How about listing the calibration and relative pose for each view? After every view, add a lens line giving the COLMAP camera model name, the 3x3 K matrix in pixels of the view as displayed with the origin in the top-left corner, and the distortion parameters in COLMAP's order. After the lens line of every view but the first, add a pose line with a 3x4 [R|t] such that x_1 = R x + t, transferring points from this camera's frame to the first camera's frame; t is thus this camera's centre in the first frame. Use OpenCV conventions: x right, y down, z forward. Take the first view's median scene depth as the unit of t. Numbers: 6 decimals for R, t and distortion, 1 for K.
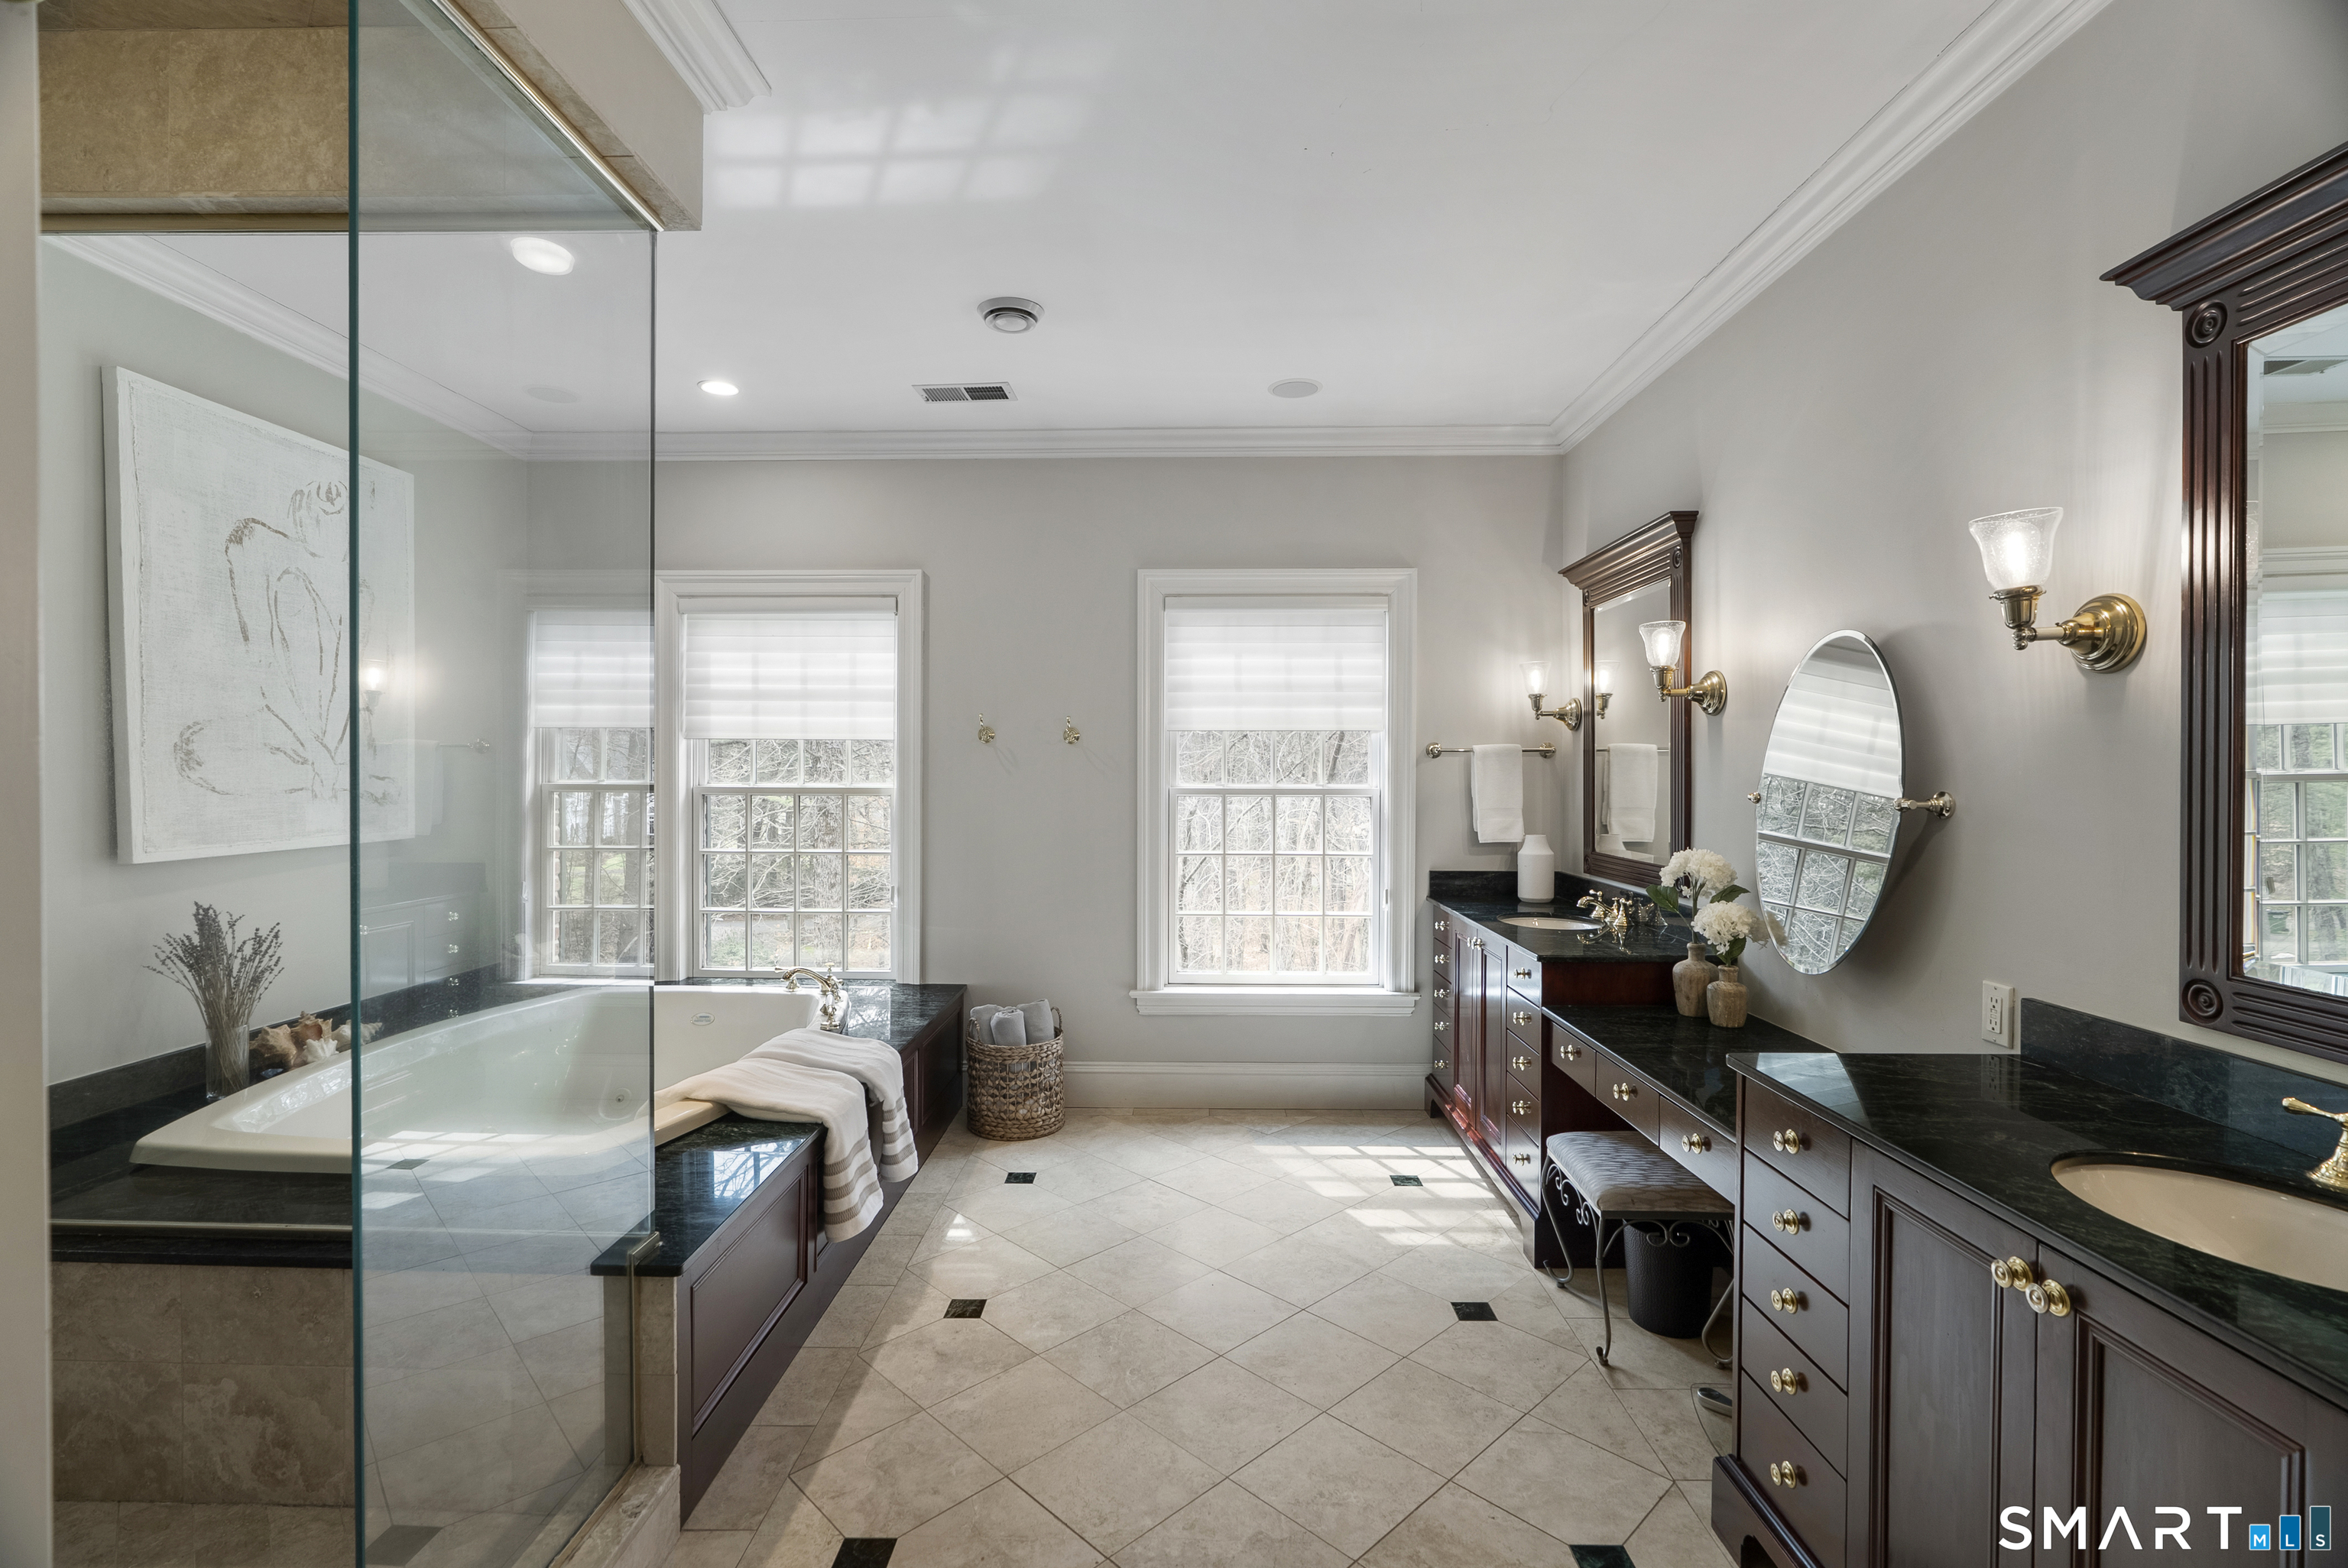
lens RADIAL K [[1066.6, 0, 1168.9], [0, 1066.6, 778.3], [0, 0, 1]] dist [0.001728, 0.000148]
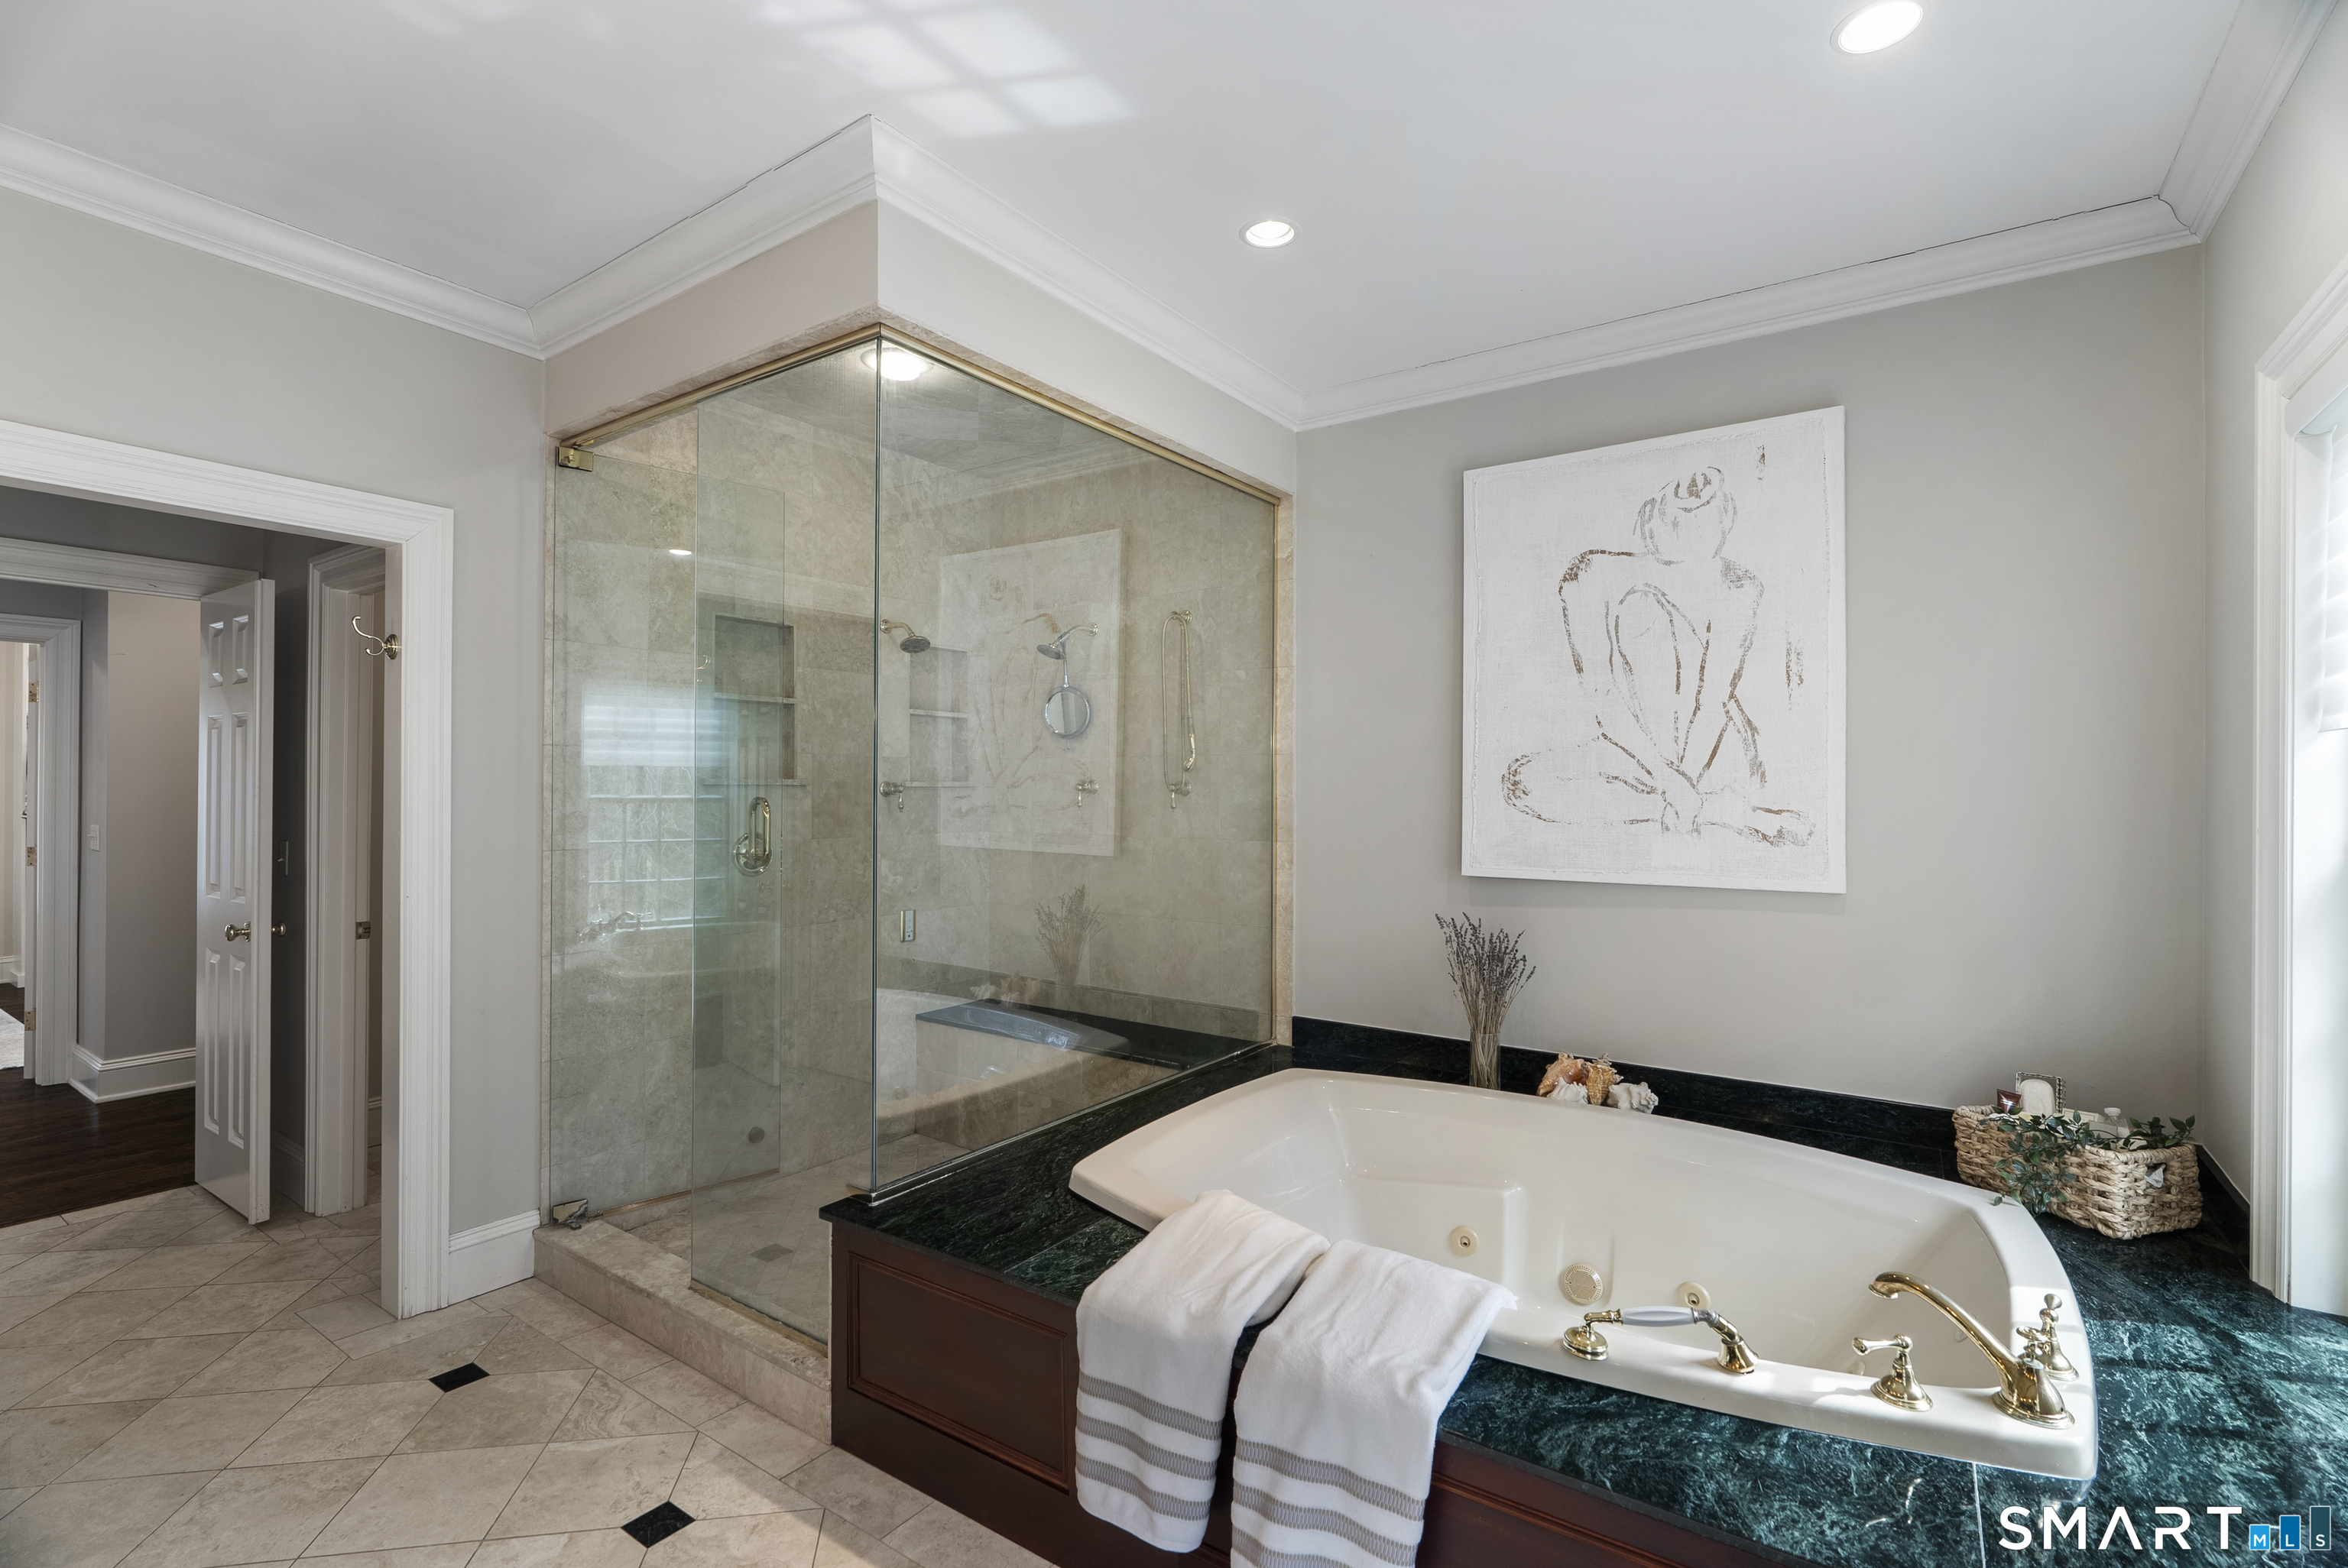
lens RADIAL K [[1066.6, 0, 1168.3], [0, 1066.6, 781.2], [0, 0, 1]] dist [0.001728, 0.000148]
pose [[-0.560442, -0.009789, -0.828136, 0.201290], [-0.014257, 0.999896, -0.002171, -0.017160], [0.828071, 0.010590, -0.560523, 1.246914]]
